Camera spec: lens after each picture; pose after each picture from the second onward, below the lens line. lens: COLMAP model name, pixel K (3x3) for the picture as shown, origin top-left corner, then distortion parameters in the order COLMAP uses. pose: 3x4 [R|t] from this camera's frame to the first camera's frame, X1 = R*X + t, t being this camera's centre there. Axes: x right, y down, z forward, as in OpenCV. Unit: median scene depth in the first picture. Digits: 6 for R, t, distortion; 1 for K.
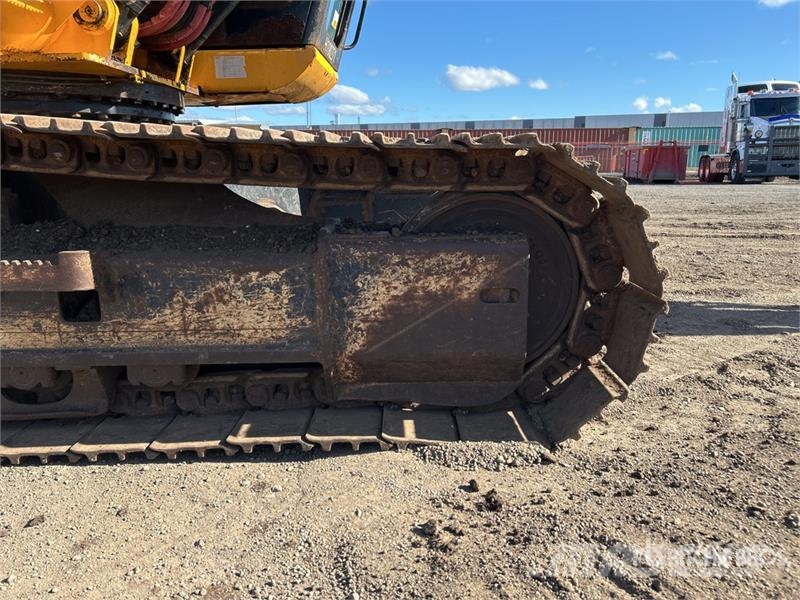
lens RADIAL K [[605.0, 0, 398.4], [0, 605.0, 294.3], [0, 0, 1]] dist [0.068295, -0.070617]
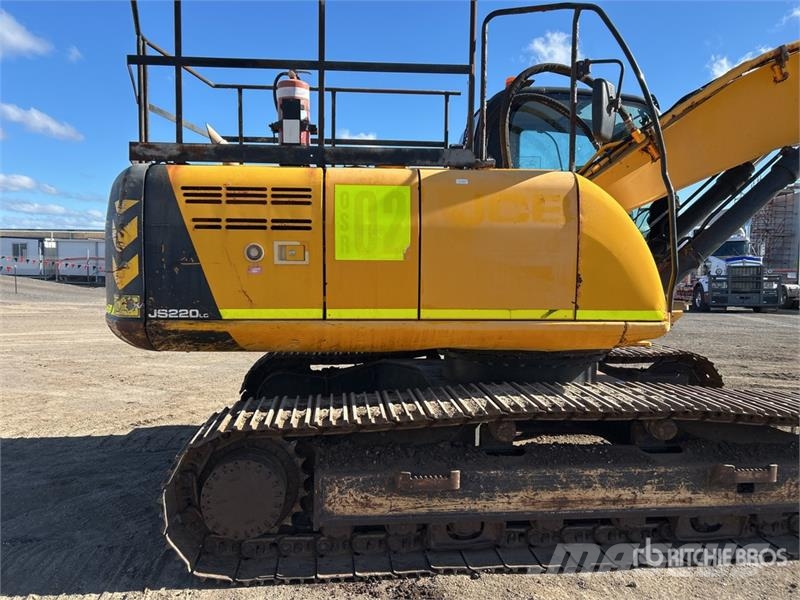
lens RADIAL K [[605.0, 0, 391.2], [0, 605.0, 301.4], [0, 0, 1]] dist [0.068295, -0.070617]
pose [[0.994302, 0.017927, 0.105084, -0.168355], [-0.002083, 0.988837, -0.148985, -0.024977], [-0.106581, 0.147917, 0.983240, -0.091776]]
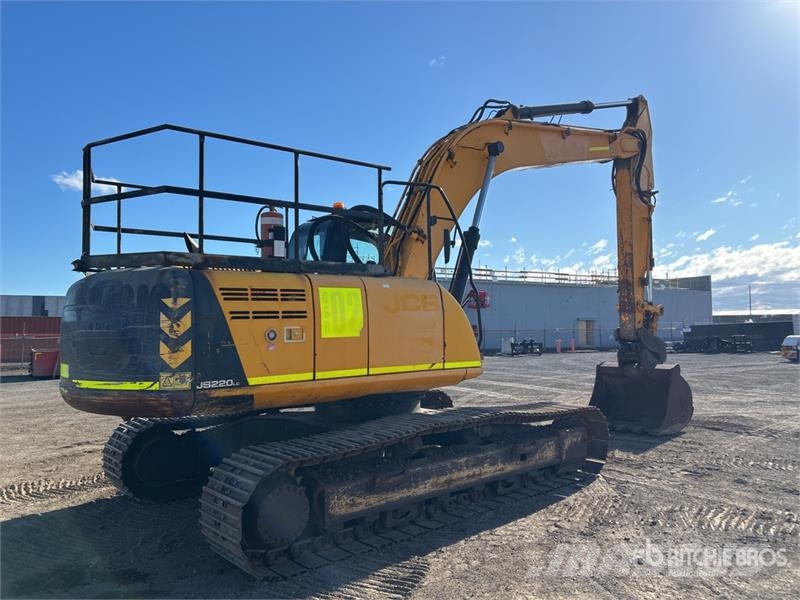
lens RADIAL K [[605.0, 0, 405.2], [0, 605.0, 287.0], [0, 0, 1]] dist [0.068295, -0.070617]
pose [[0.750585, 0.044618, 0.659266, -0.309515], [0.143710, 0.962813, -0.228778, -0.019907], [-0.644957, 0.266460, 0.716261, -0.132145]]
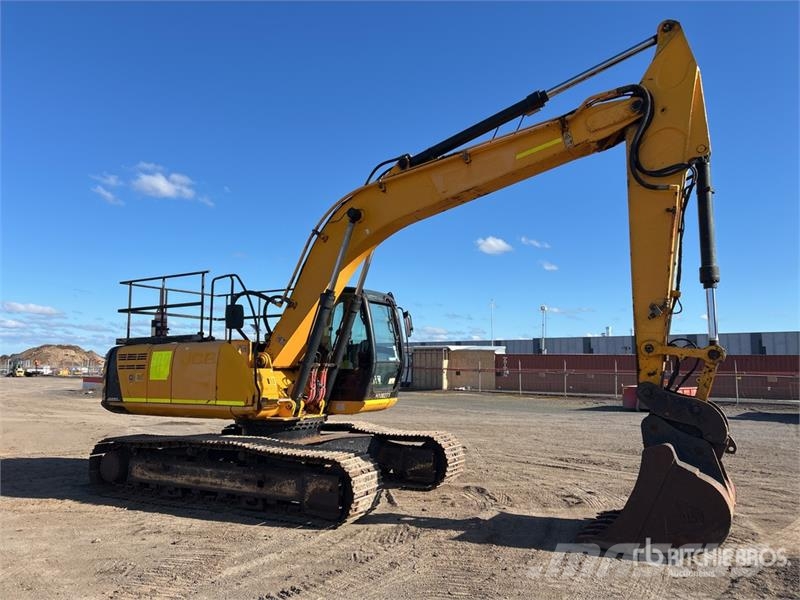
lens RADIAL K [[584.3, 0, 395.1], [0, 584.3, 276.3], [0, 0, 1]] dist [-0.034181, 0.013087]
pose [[0.884620, -0.063907, -0.461912, 0.215193], [-0.103931, 0.938627, -0.328903, -0.009858], [0.454582, 0.338961, 0.823687, -0.231511]]
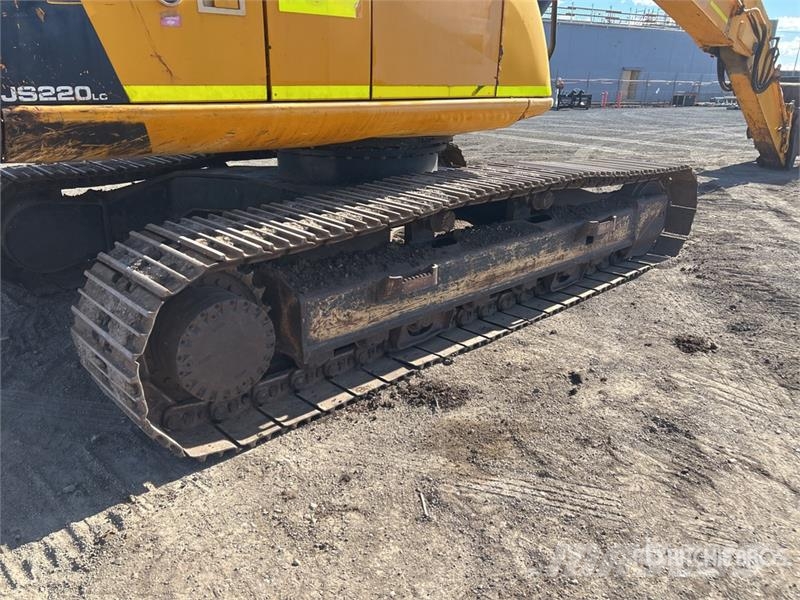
lens RADIAL K [[605.0, 0, 396.0], [0, 605.0, 306.7], [0, 0, 1]] dist [0.068295, -0.070617]
pose [[0.727117, -0.219478, 0.650485, -0.244076], [0.123195, 0.973853, 0.190875, -0.024843], [-0.675369, -0.058652, 0.735144, -0.032212]]
